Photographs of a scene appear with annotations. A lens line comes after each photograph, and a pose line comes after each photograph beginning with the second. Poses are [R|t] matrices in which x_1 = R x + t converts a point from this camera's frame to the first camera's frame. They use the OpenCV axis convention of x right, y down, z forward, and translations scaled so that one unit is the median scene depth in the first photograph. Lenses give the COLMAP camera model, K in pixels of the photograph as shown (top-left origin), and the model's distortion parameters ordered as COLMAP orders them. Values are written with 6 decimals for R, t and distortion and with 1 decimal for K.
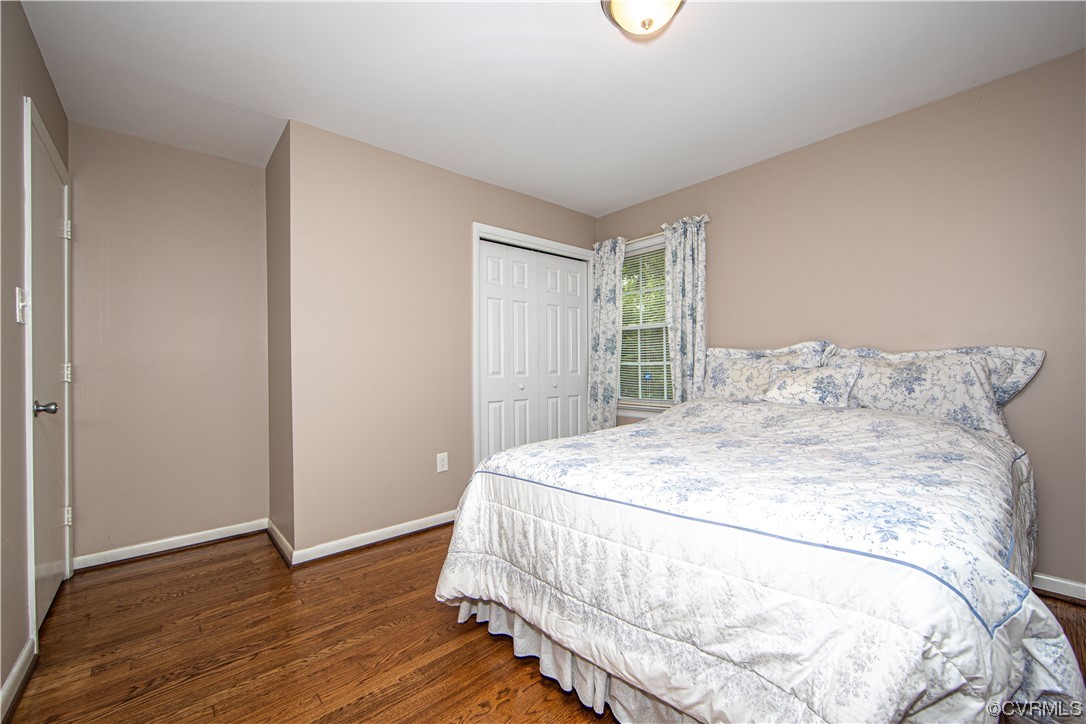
lens RADIAL K [[430.5, 0, 544.5], [0, 430.5, 365.2], [0, 0, 1]] dist [-0.001763, -0.001537]
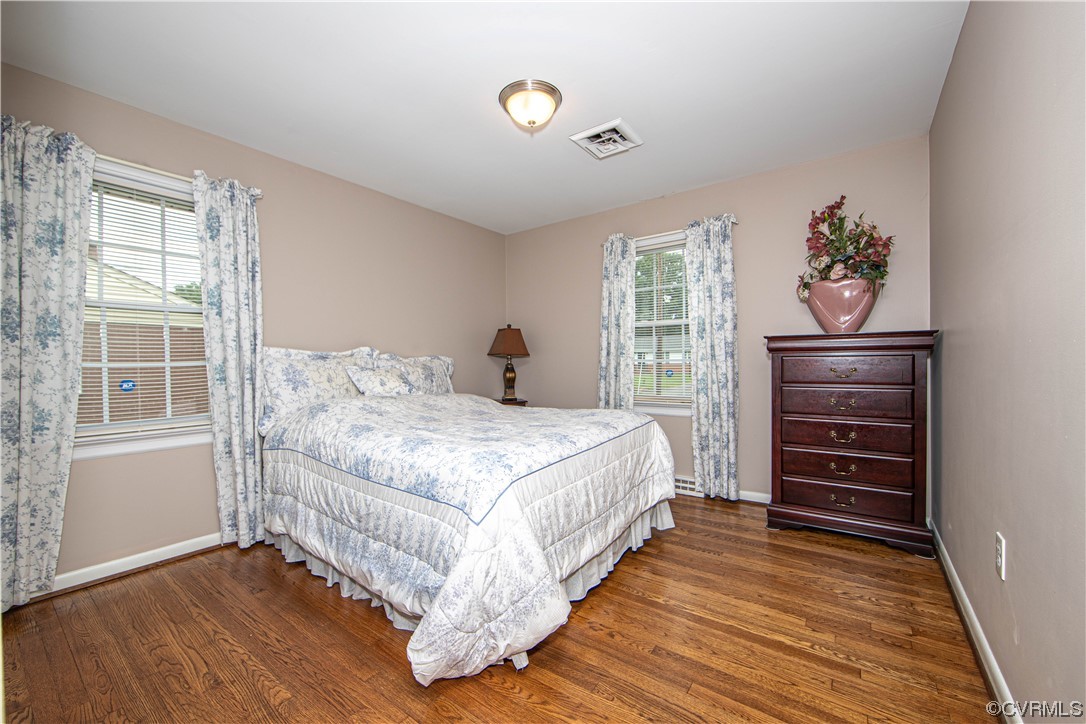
lens RADIAL K [[430.5, 0, 544.2], [0, 430.5, 364.8], [0, 0, 1]] dist [-0.001763, -0.001537]
pose [[-0.215338, 0.006201, 0.976520, -0.608984], [0.008272, 0.999956, -0.004526, 0.005186], [-0.976504, 0.007103, -0.215380, 0.670564]]
